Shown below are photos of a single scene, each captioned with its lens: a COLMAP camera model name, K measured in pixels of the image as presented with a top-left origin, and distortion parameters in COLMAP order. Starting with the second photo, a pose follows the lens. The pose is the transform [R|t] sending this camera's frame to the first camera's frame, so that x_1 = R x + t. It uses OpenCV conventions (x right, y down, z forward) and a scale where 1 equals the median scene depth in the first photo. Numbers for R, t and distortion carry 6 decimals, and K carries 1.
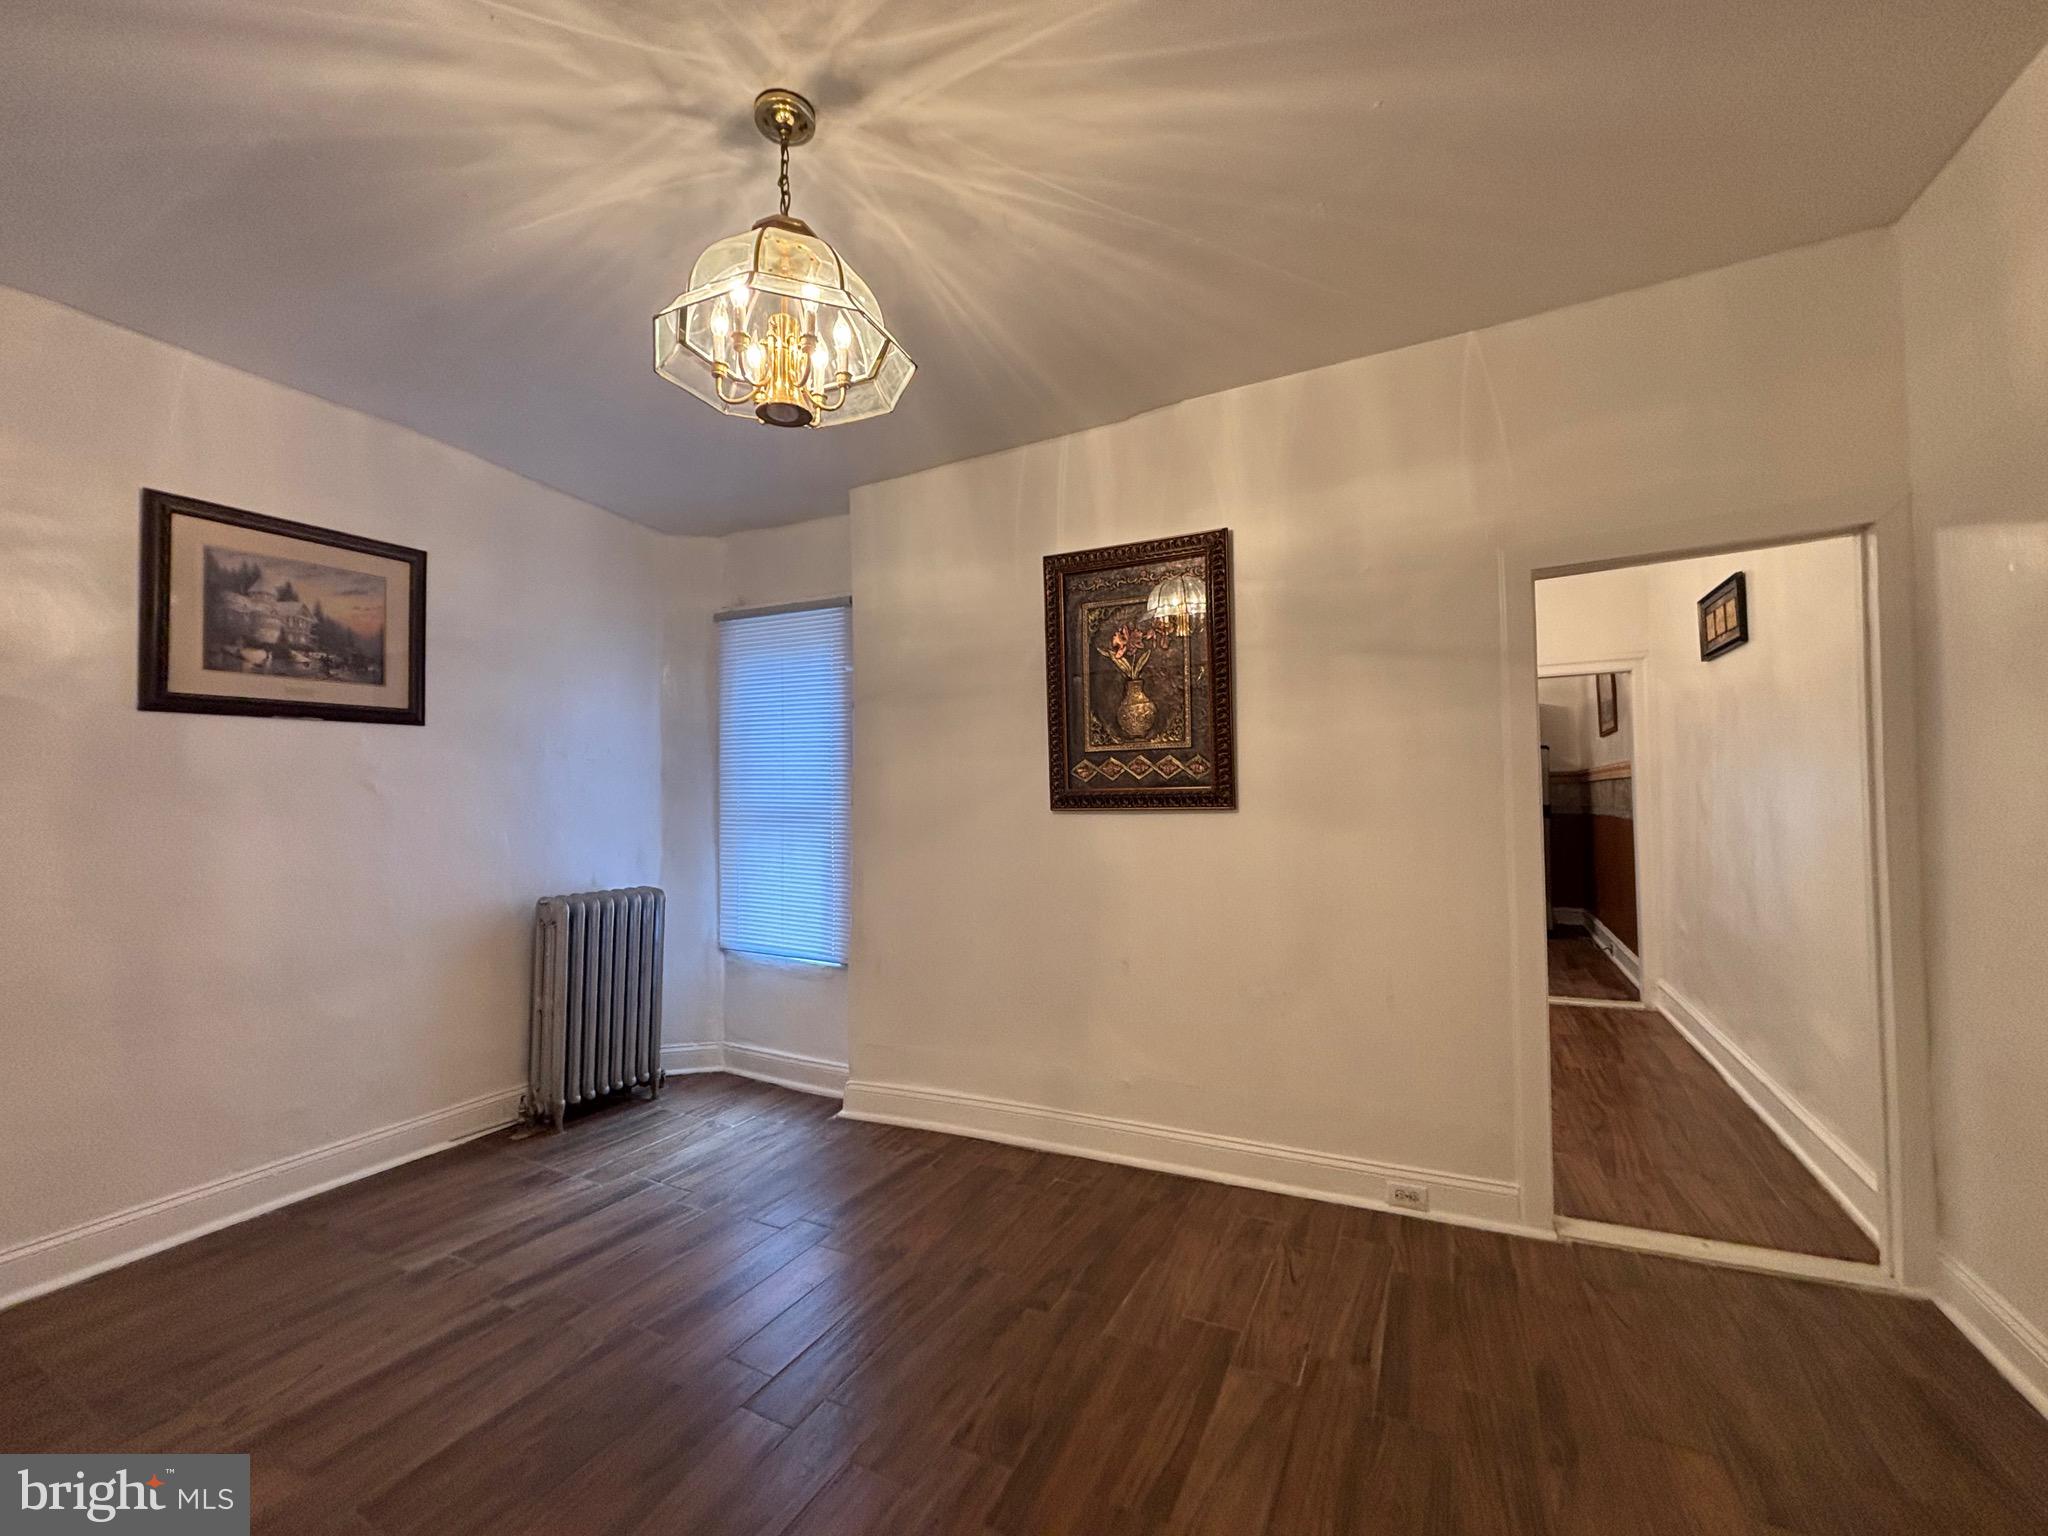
lens RADIAL K [[825.9, 0, 1028.2], [0, 825.9, 763.9], [0, 0, 1]] dist [-0.000677, 0.000188]
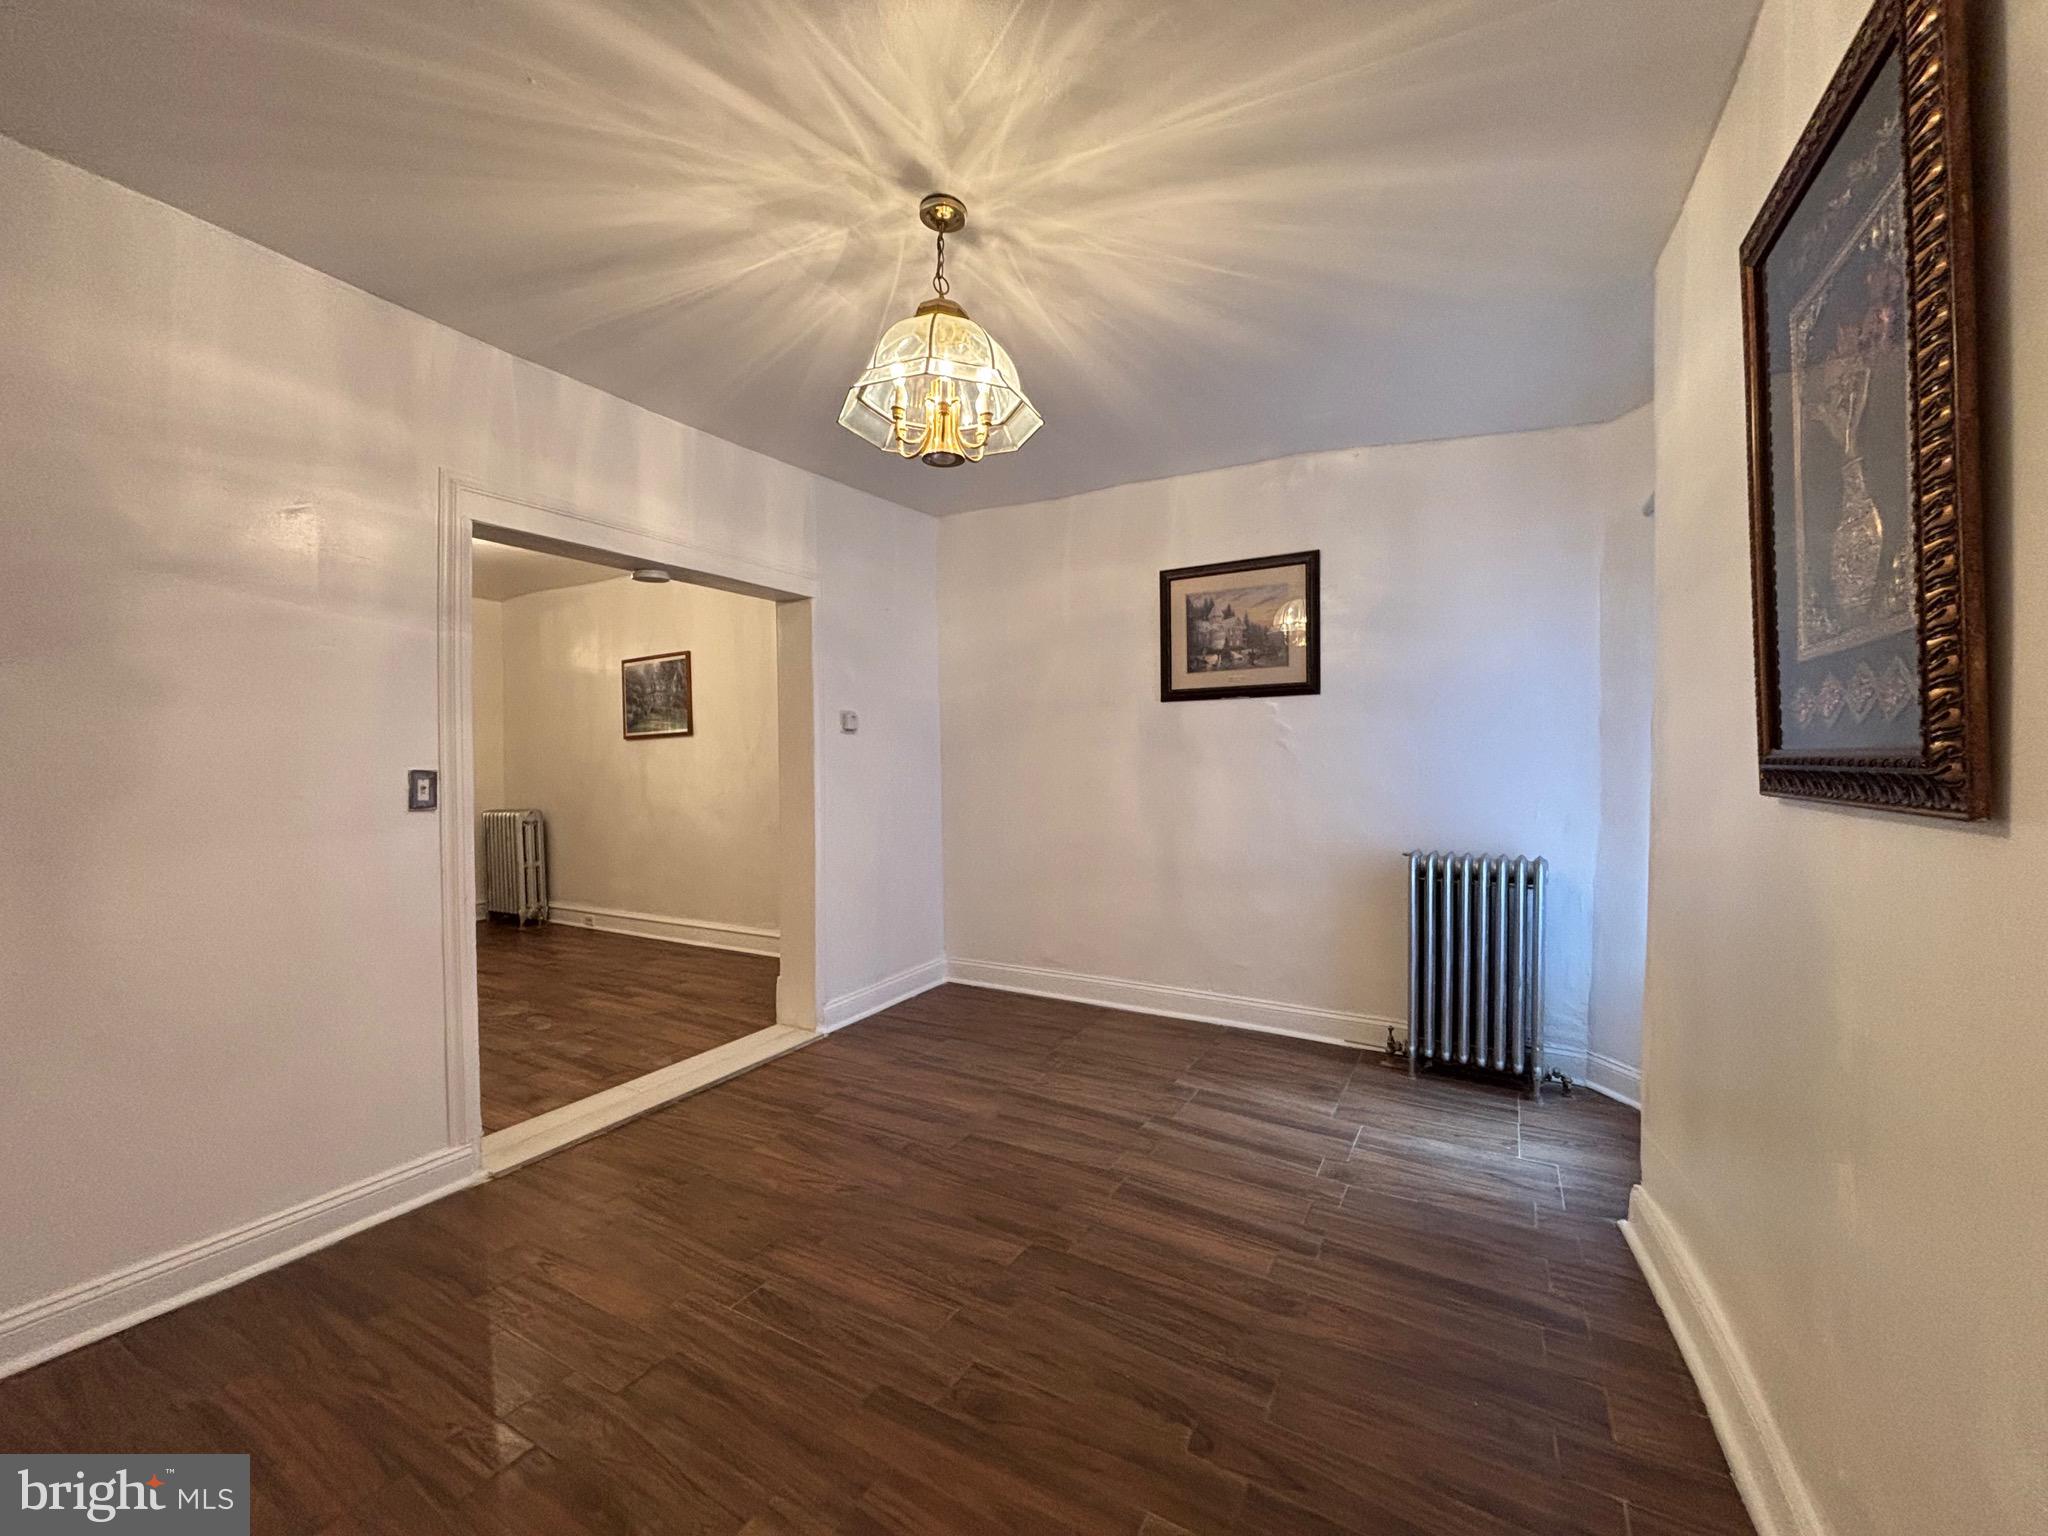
lens RADIAL K [[829.5, 0, 1021.1], [0, 829.5, 763.6], [0, 0, 1]] dist [-0.000608, 0.000395]
pose [[-0.049689, 0.022231, -0.998517, 0.566292], [0.044189, 0.998822, 0.020039, 0.013408], [0.997787, -0.043128, -0.050613, 0.672557]]
